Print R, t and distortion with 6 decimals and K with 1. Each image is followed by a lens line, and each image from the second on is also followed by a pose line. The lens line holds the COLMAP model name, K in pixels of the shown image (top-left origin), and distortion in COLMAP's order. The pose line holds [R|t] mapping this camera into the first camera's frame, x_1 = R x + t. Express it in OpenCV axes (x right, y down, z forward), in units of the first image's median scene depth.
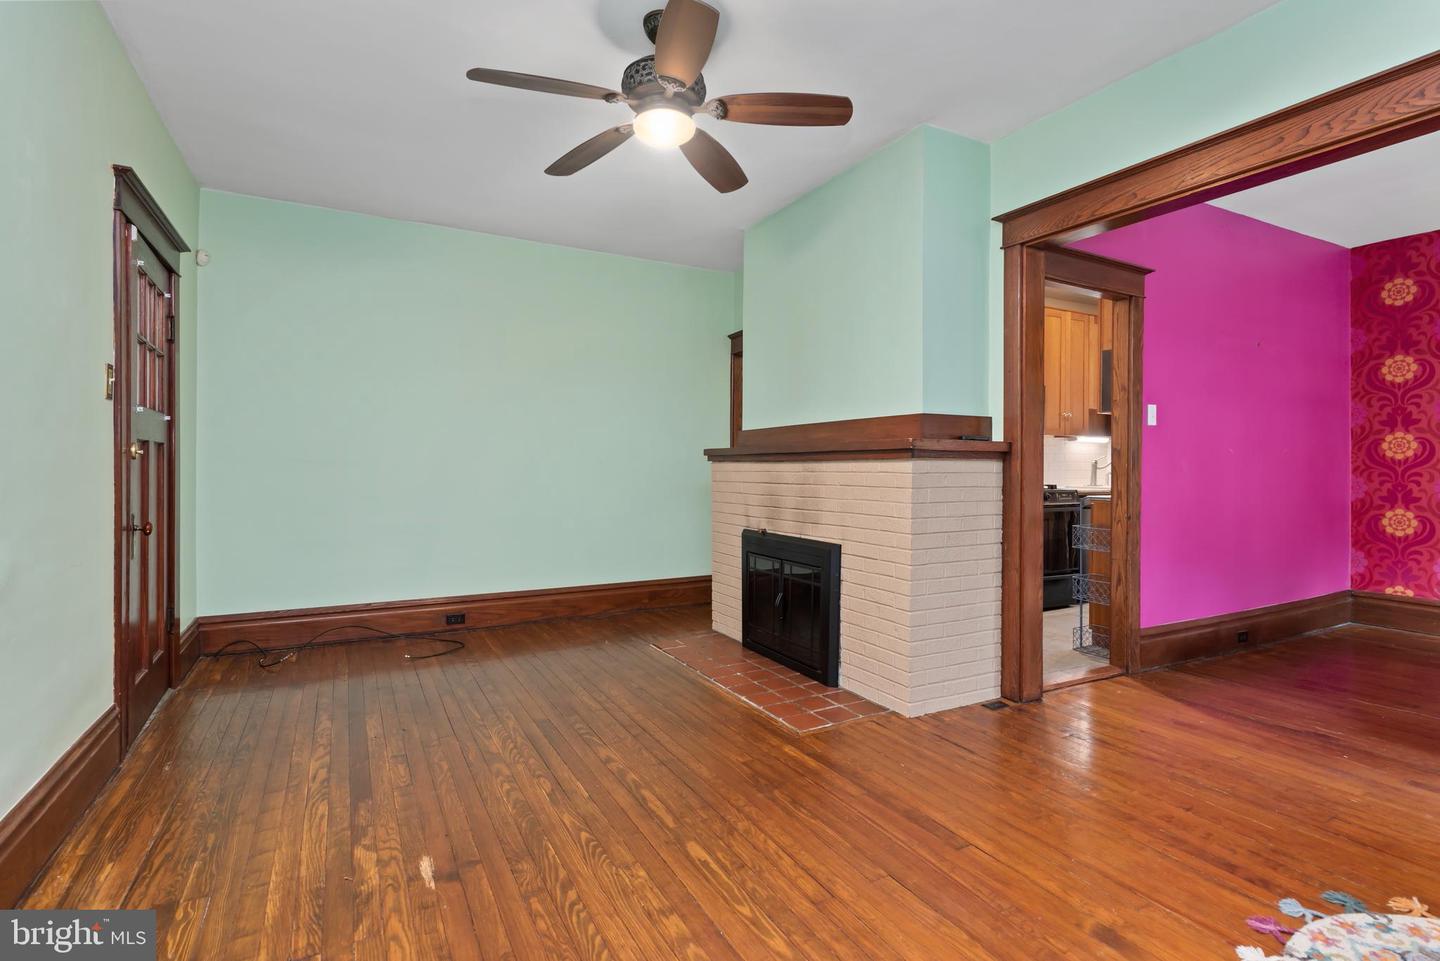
lens RADIAL K [[702.7, 0, 736.8], [0, 702.7, 474.3], [0, 0, 1]] dist [0.000707, 0.000103]
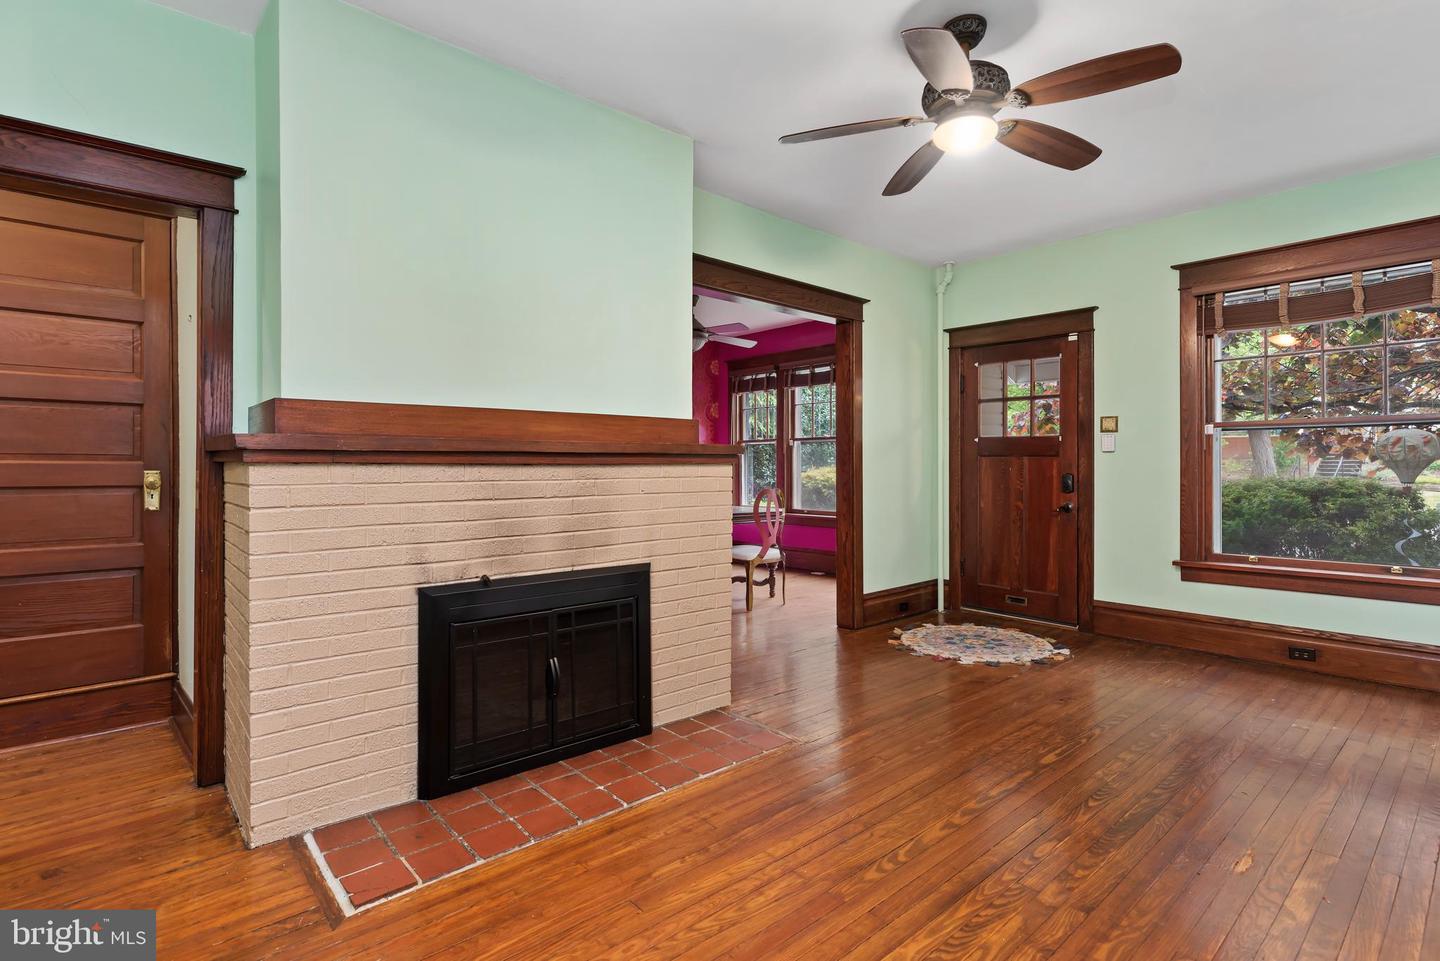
lens RADIAL K [[707.4, 0, 734.1], [0, 707.4, 466.8], [0, 0, 1]] dist [0.000729, -0.000336]
pose [[-0.226508, -0.003883, 0.974002, -0.959444], [0.009242, 0.999938, 0.006135, -0.028343], [-0.973966, 0.010391, -0.226458, 1.464798]]
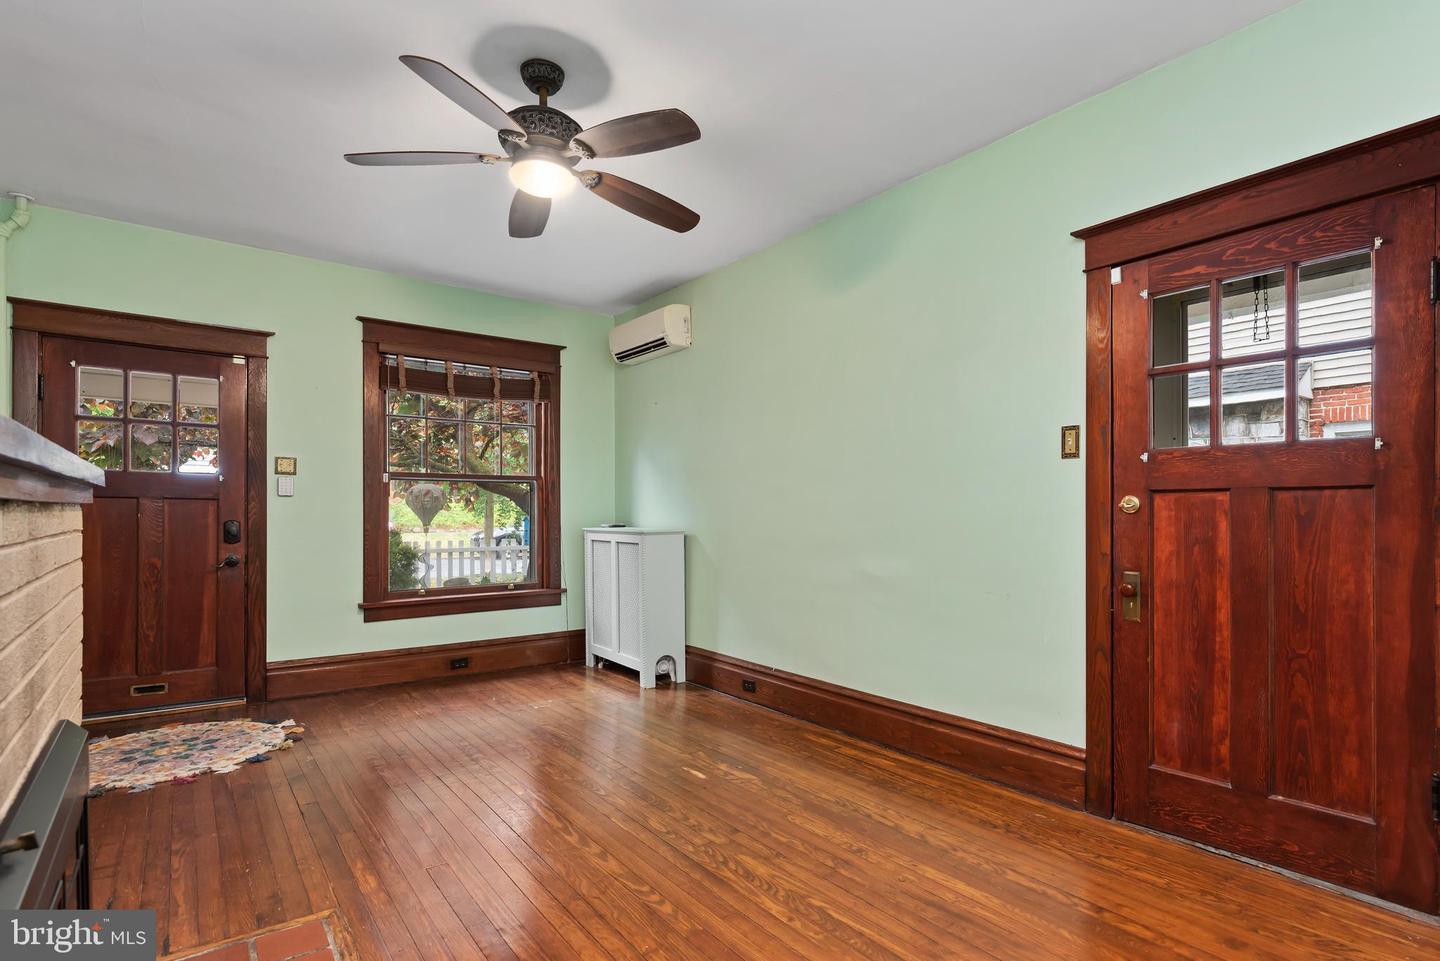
lens RADIAL K [[724.2, 0, 743.7], [0, 724.2, 510.0], [0, 0, 1]] dist [0.003115, -0.000010]
pose [[-0.988679, -0.004691, -0.149972, -0.222329], [-0.005430, 0.999975, 0.004516, -0.027400], [0.149948, 0.005279, -0.988680, 1.950574]]
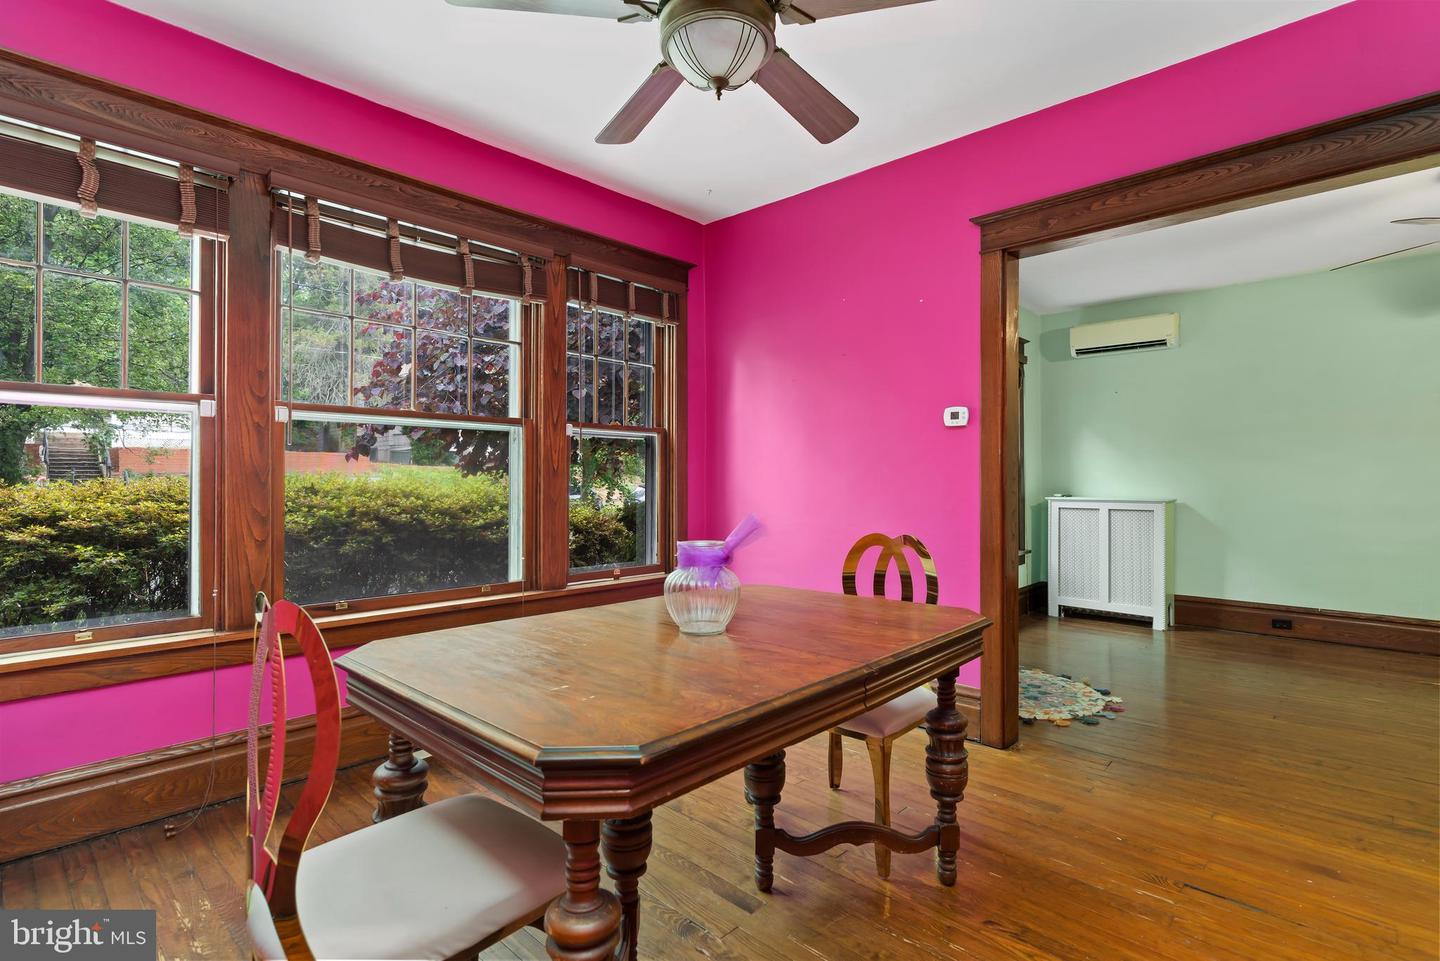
lens RADIAL K [[718.3, 0, 720.0], [0, 718.3, 480.5], [0, 0, 1]] dist [0.001435, 0.000007]
pose [[-0.949970, -0.002897, -0.312326, 1.678972], [-0.006202, 0.999935, 0.009587, -0.035727], [0.312278, 0.011044, -0.949926, 1.750657]]
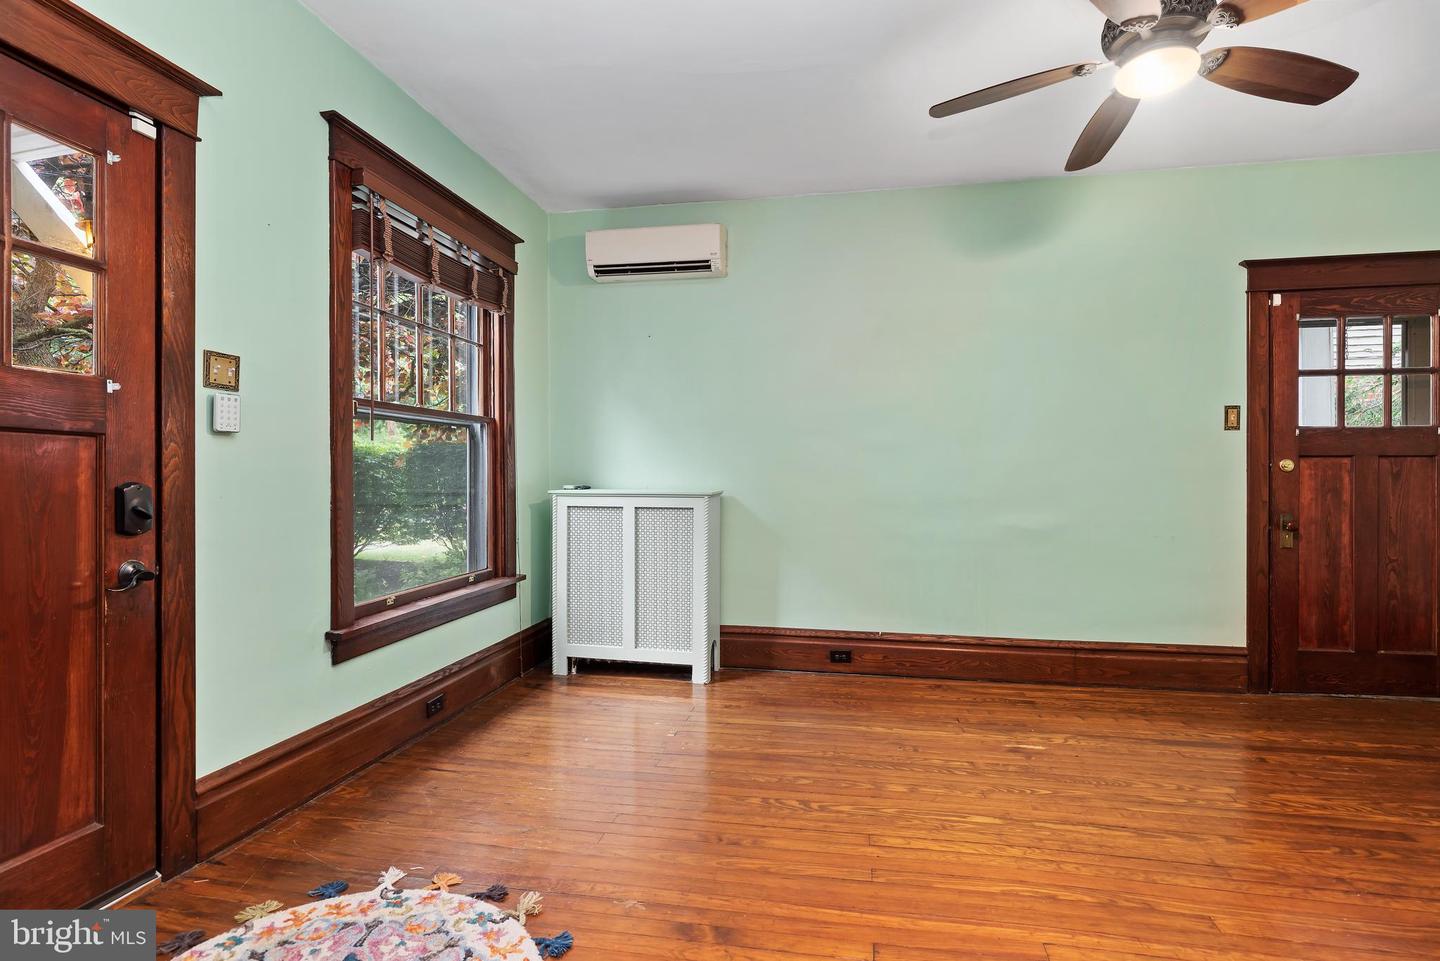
lens RADIAL K [[702.7, 0, 736.8], [0, 702.7, 474.3], [0, 0, 1]] dist [0.000707, 0.000103]
pose [[-0.635175, -0.003868, -0.772359, 0.819126], [-0.012088, 0.999915, 0.004934, -0.010033], [0.772274, 0.012470, -0.635168, 1.086532]]
